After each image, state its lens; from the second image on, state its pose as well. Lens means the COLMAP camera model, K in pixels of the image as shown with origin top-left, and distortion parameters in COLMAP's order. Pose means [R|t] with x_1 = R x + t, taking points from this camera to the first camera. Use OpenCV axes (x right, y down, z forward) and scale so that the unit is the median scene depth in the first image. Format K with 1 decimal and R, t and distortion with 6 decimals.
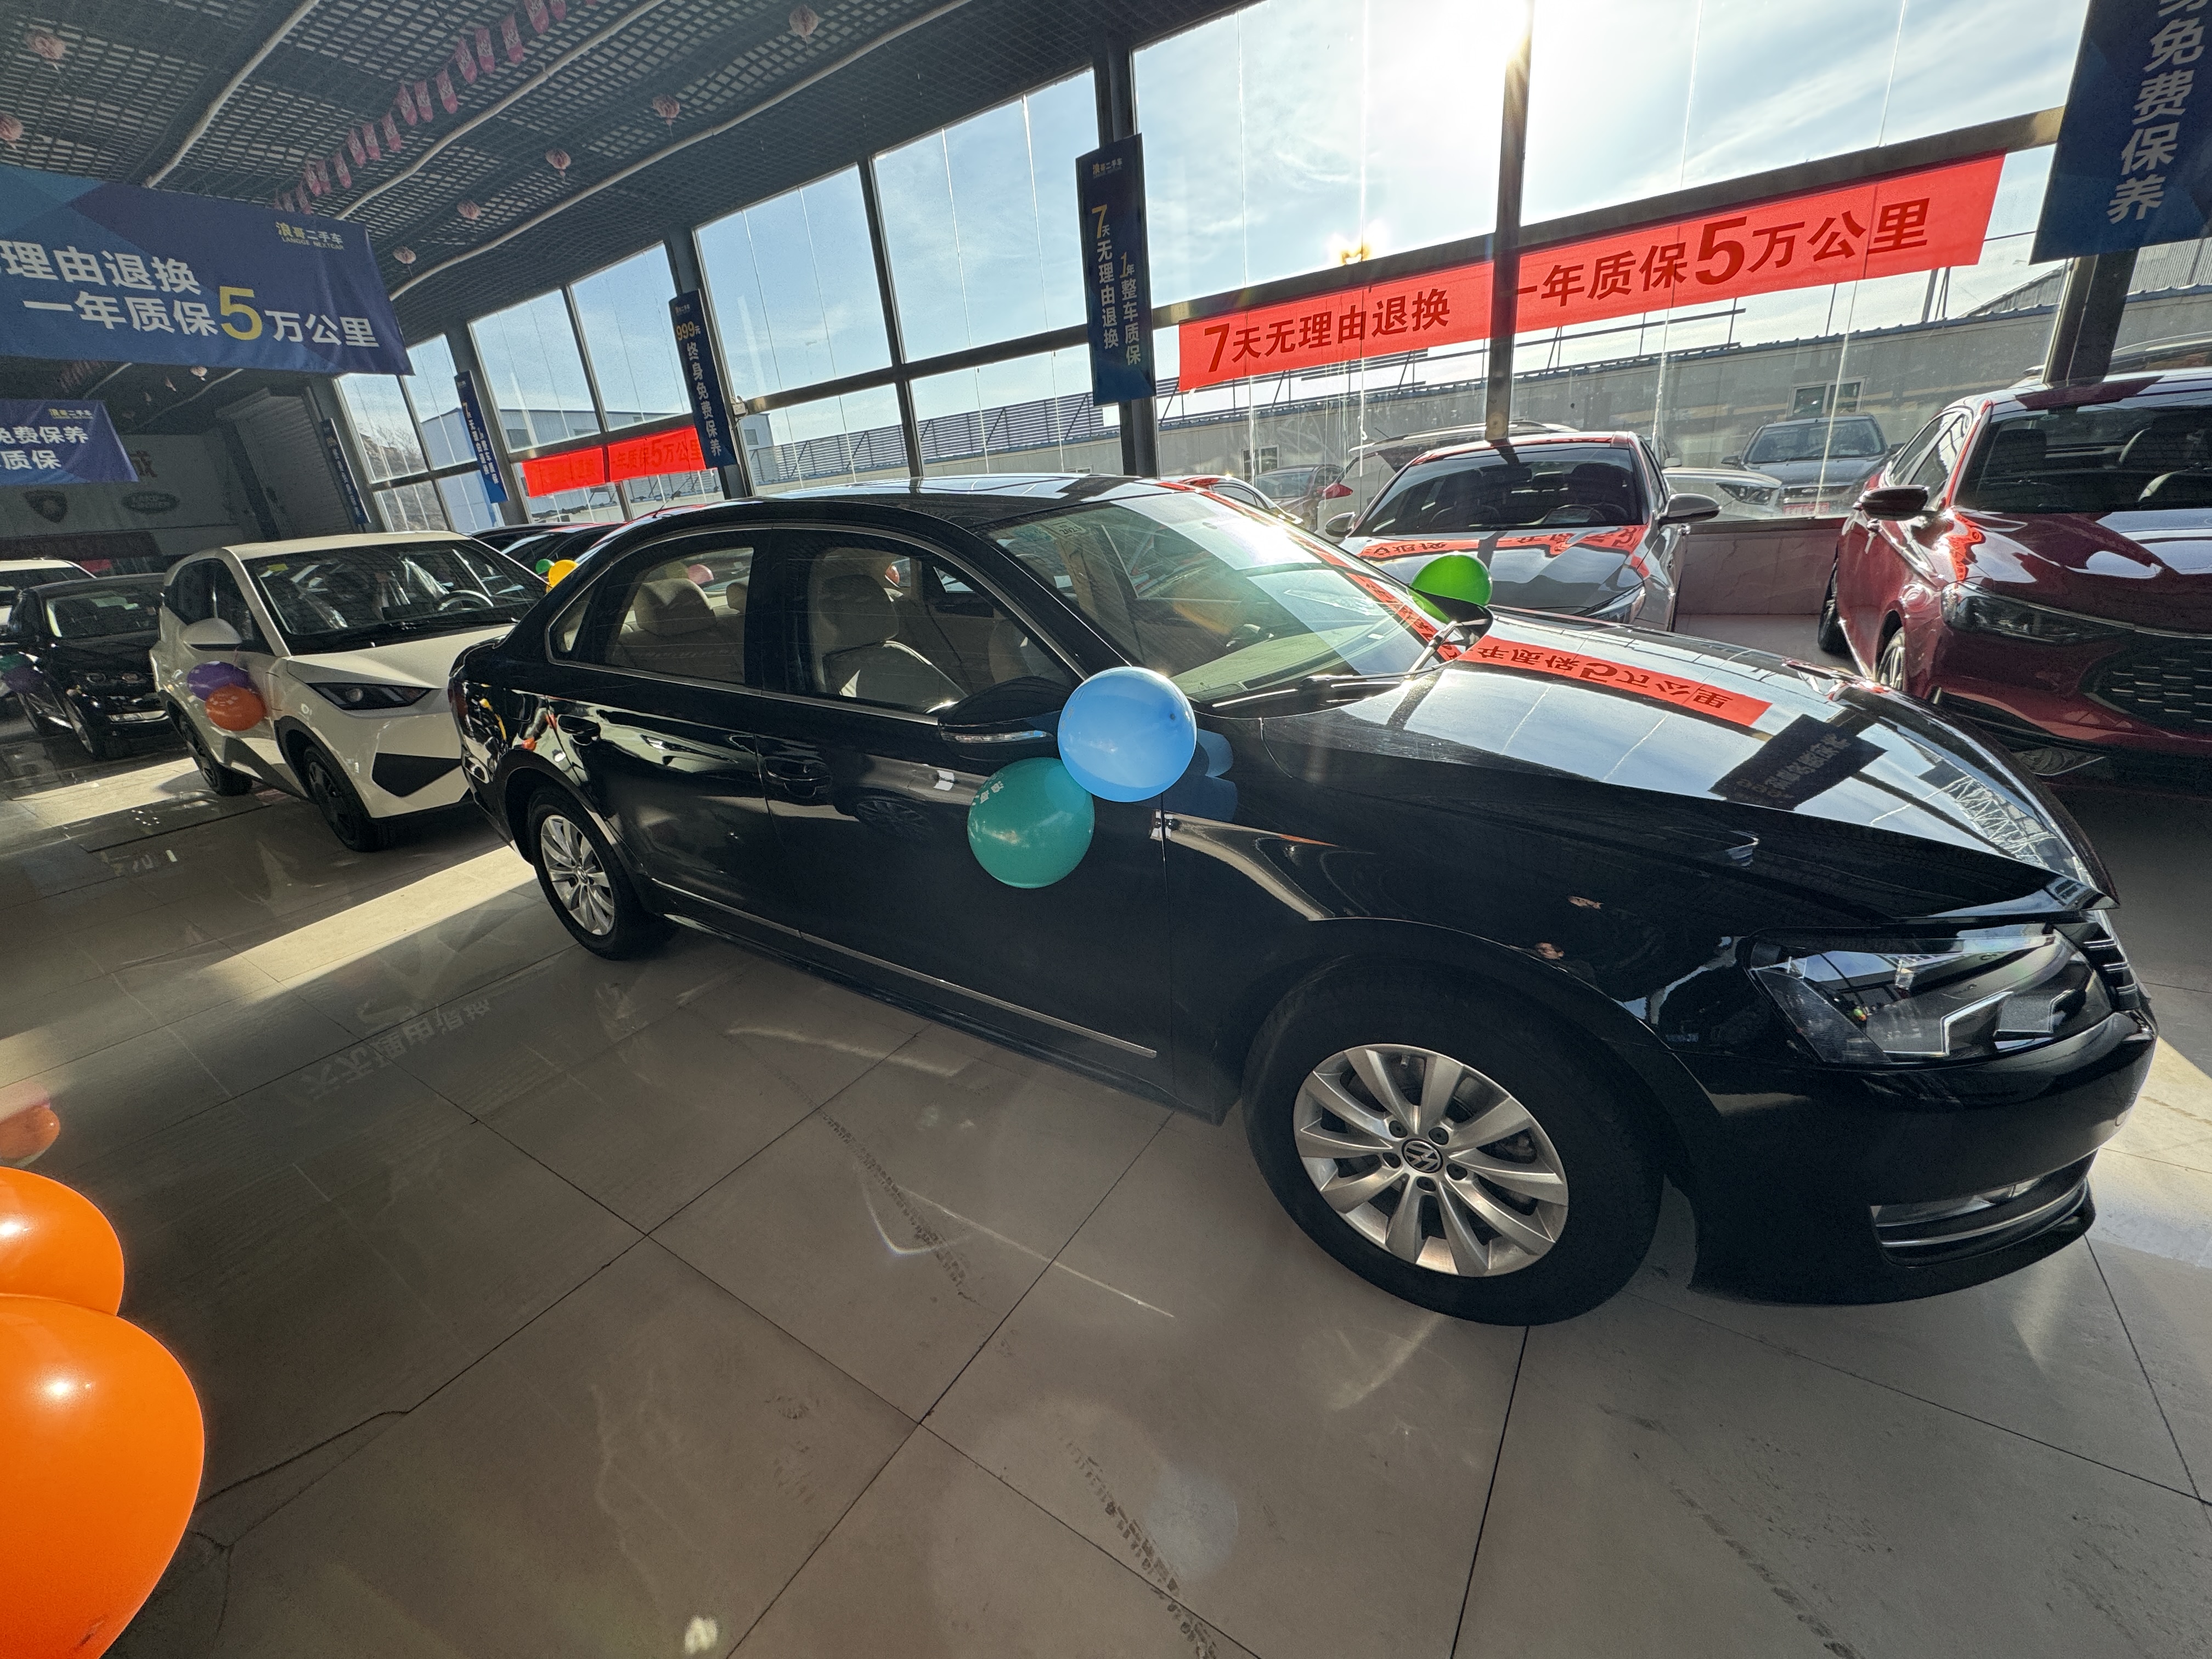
lens RADIAL K [[881.4, 0, 1108.7], [0, 881.4, 824.4], [0, 0, 1]] dist [-0.001626, 0.000442]
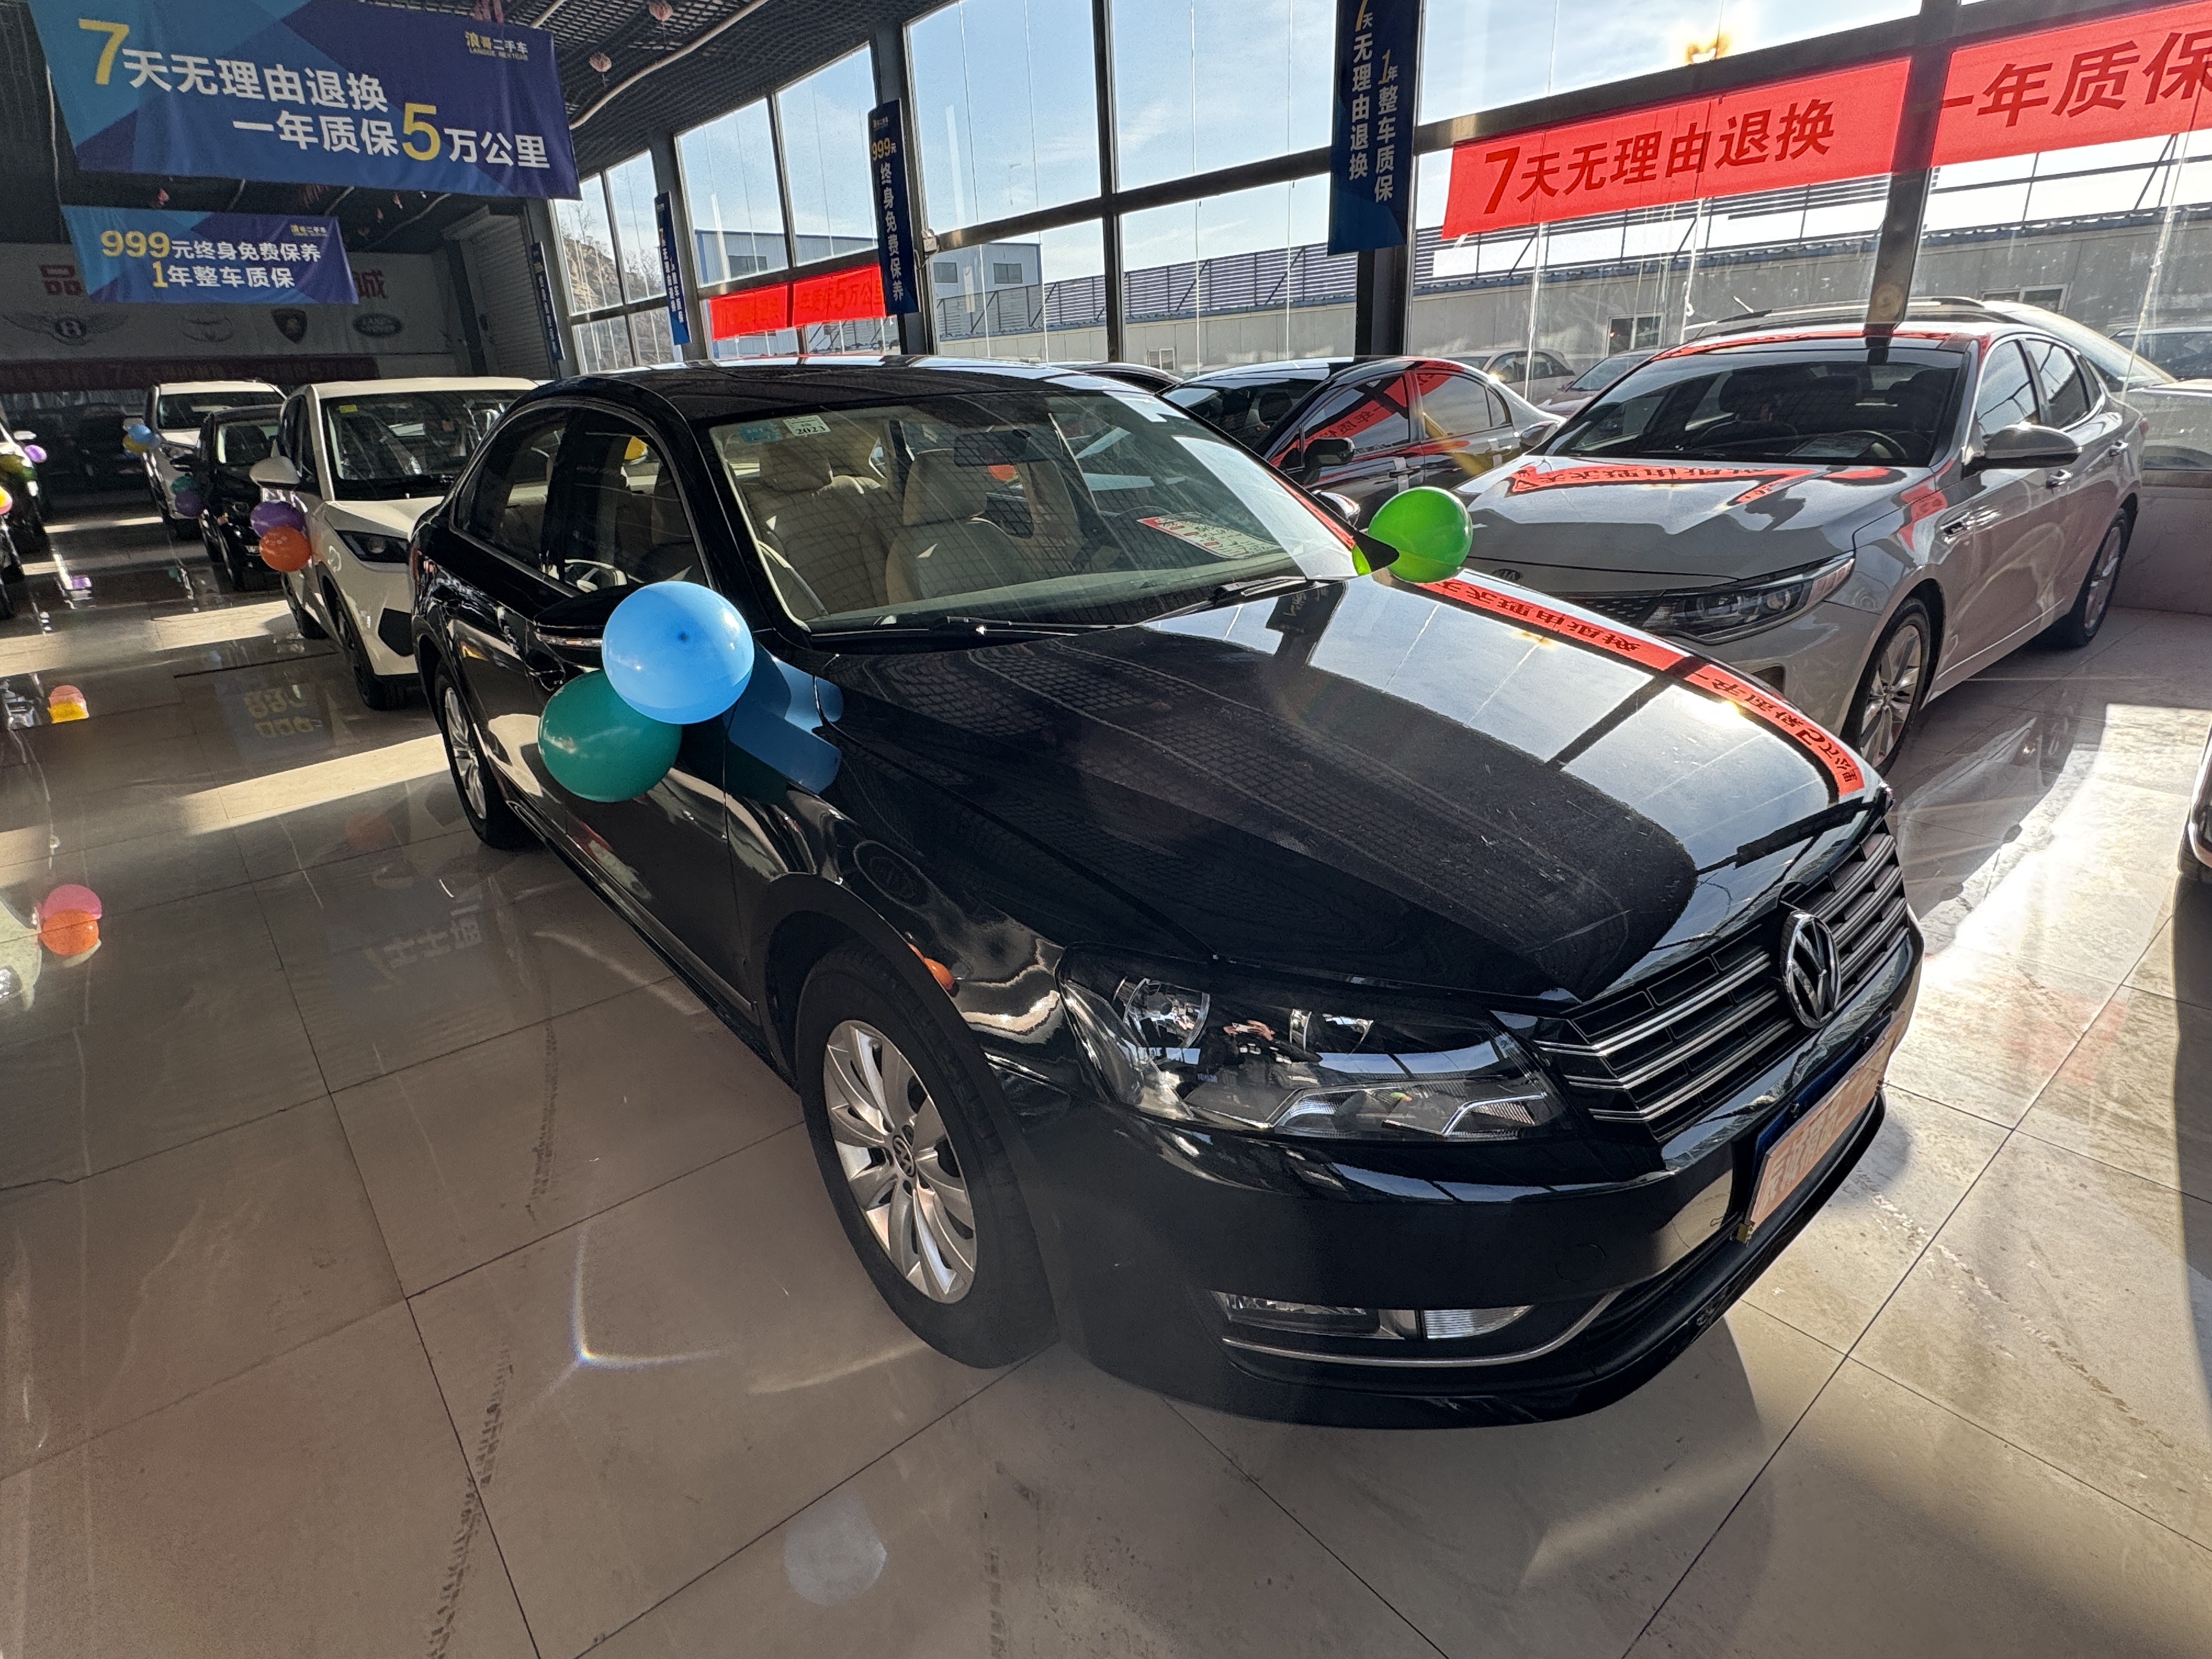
lens RADIAL K [[1167.0, 0, 1104.8], [0, 1167.0, 825.4], [0, 0, 1]] dist [0.003385, -0.002059]
pose [[0.954884, 0.151817, -0.255242, 0.137634], [-0.146225, 0.988407, 0.040862, -0.006396], [0.258487, -0.001696, 0.966013, -0.017228]]
